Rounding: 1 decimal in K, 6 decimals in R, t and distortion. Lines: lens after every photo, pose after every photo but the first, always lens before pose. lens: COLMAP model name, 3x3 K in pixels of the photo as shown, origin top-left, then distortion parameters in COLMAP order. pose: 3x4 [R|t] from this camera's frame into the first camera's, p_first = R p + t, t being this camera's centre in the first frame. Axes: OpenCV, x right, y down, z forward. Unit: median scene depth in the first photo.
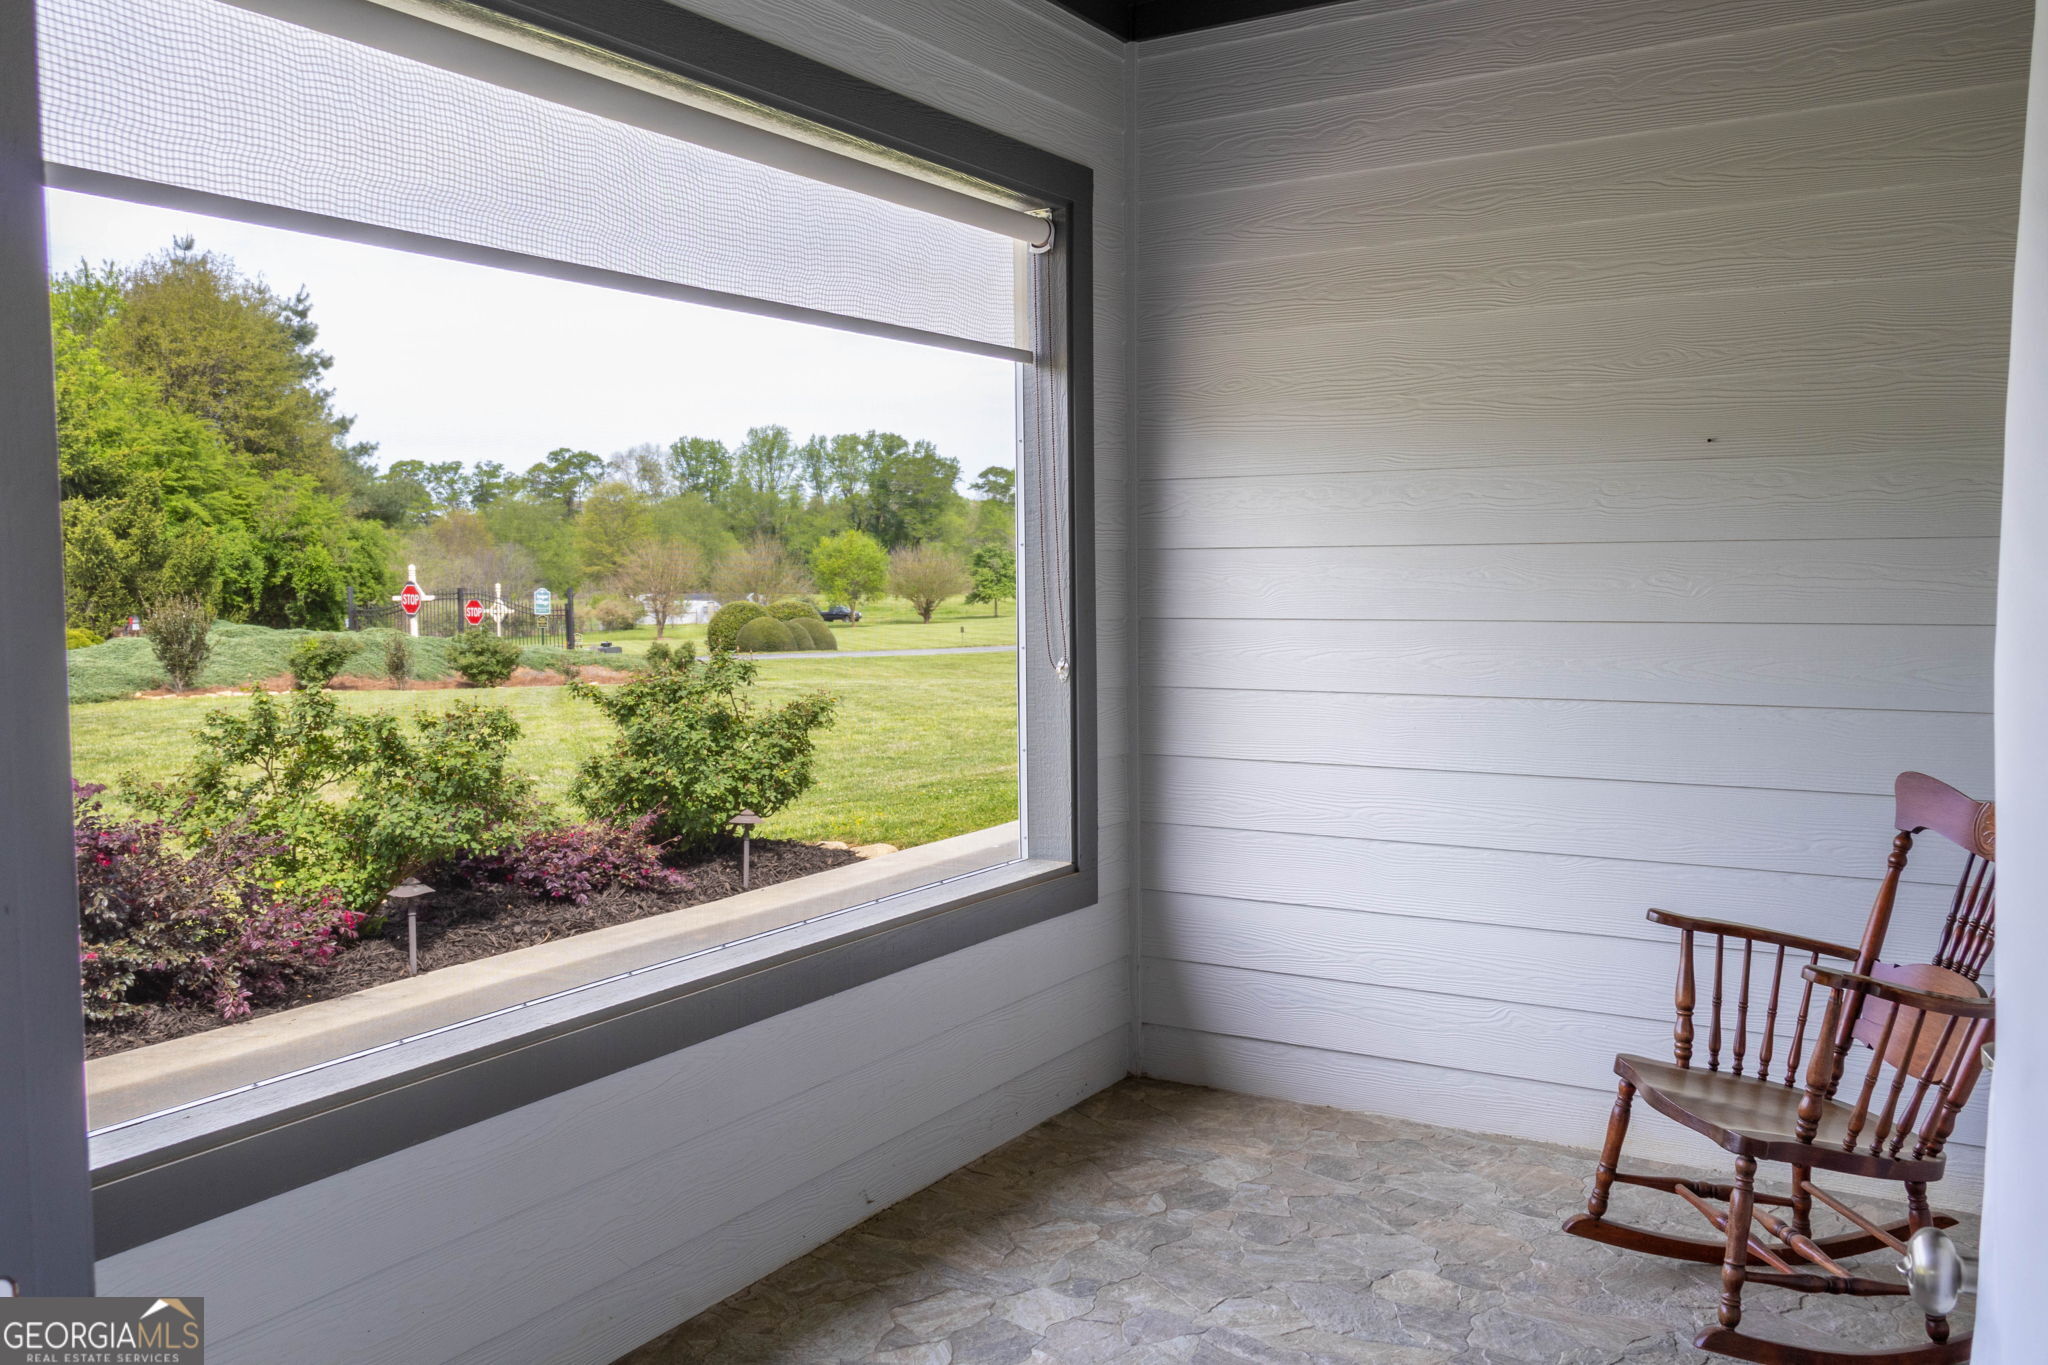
lens RADIAL K [[1655.8, 0, 1024.0], [0, 1655.8, 682.5], [0, 0, 1]] dist [-0.012504, -0.004676]
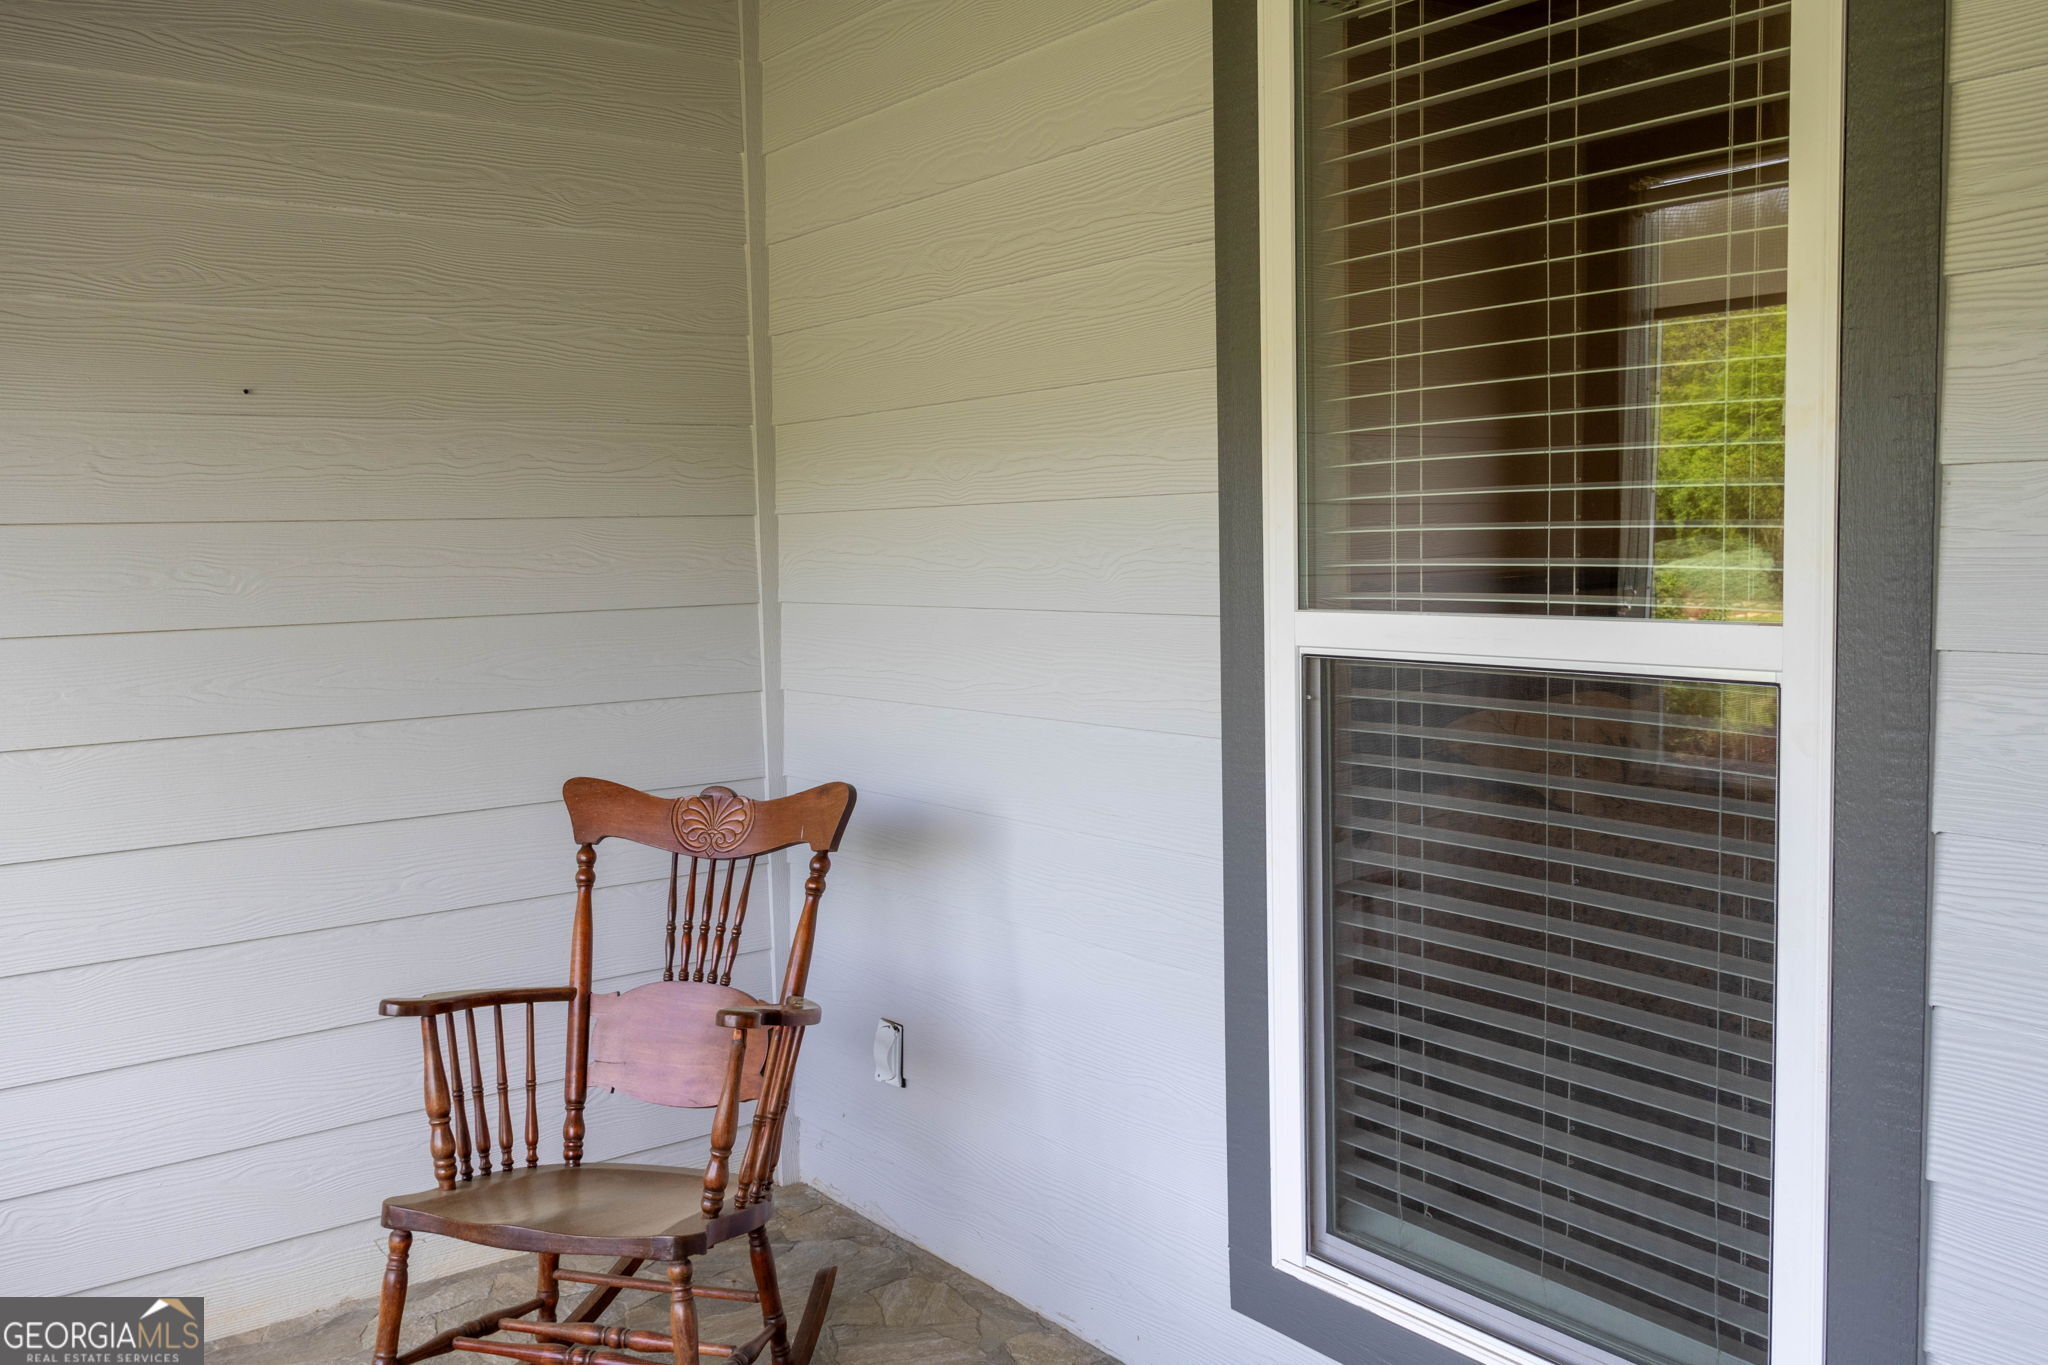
lens RADIAL K [[1716.1, 0, 950.8], [0, 1716.1, 676.9], [0, 0, 1]] dist [0.016612, -0.000084]
pose [[0.386102, -0.077765, 0.919172, -0.240075], [0.080802, 0.995461, 0.050278, -0.031215], [-0.918910, 0.054858, 0.390633, 0.443196]]
